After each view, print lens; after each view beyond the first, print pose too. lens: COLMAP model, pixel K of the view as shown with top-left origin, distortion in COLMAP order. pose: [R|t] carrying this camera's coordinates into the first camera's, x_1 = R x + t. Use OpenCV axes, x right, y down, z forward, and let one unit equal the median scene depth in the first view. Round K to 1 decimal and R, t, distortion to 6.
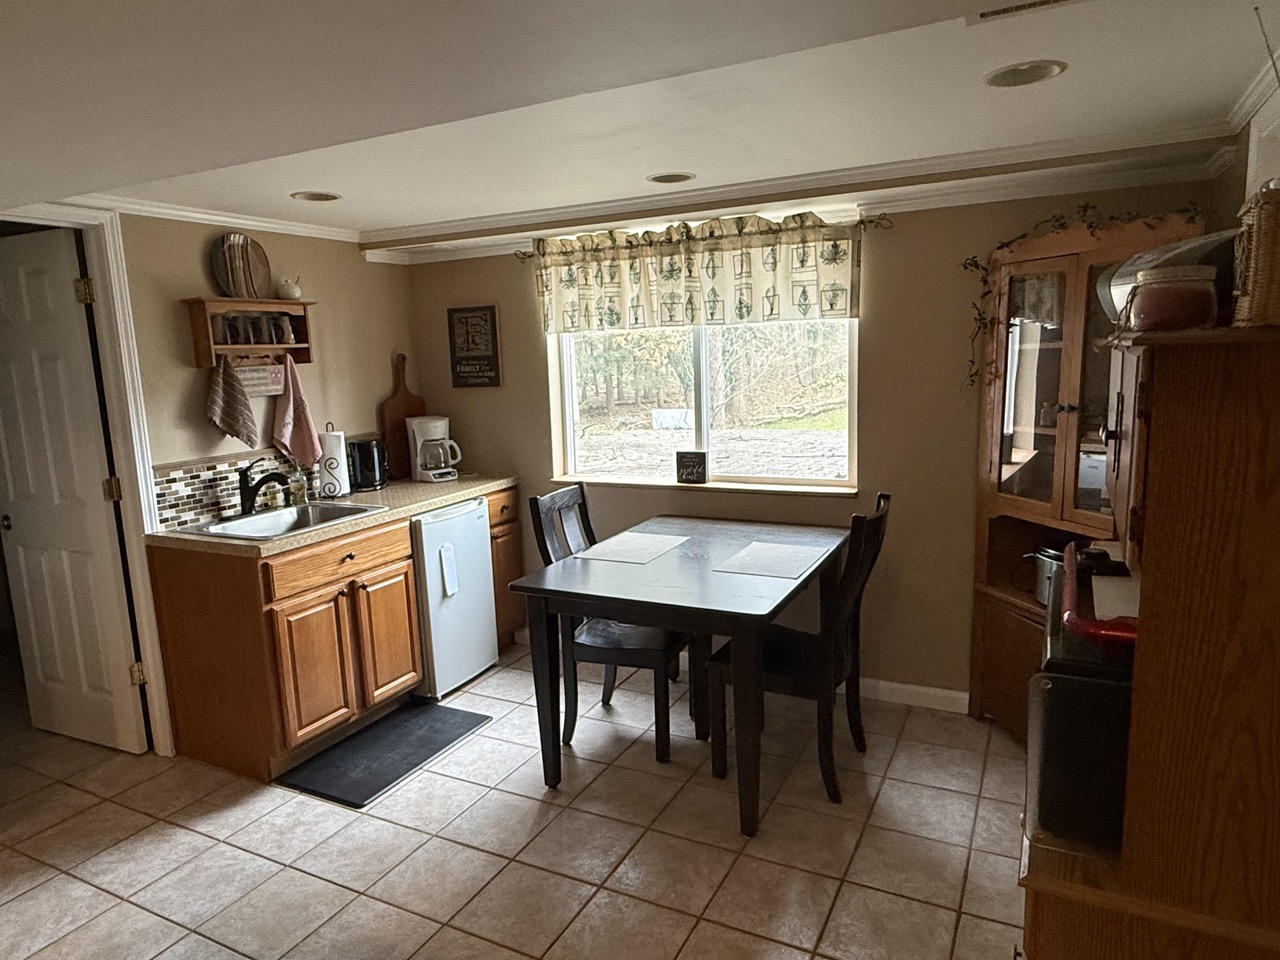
lens RADIAL K [[803.0, 0, 640.0], [0, 803.0, 480.0], [0, 0, 1]] dist [-0.001485, -0.000420]
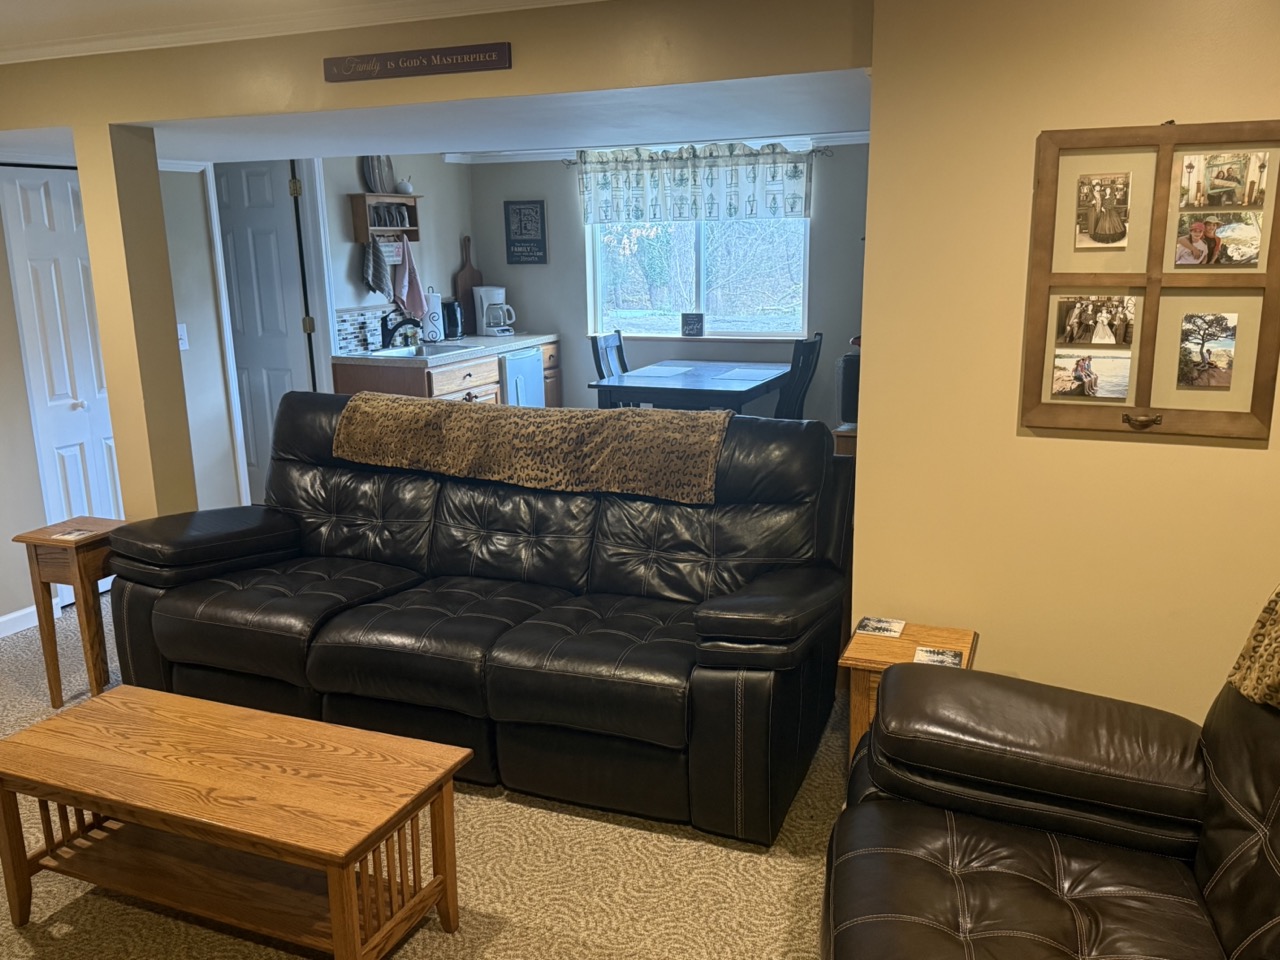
lens RADIAL K [[1070.8, 0, 640.0], [0, 1070.8, 480.0], [0, 0, 1]] dist [0.176361, -0.002982]
pose [[0.998433, 0.004766, 0.055750, -0.135948], [-0.008344, 0.997908, 0.064117, 0.141152], [-0.055328, -0.064482, 0.996384, -0.915918]]
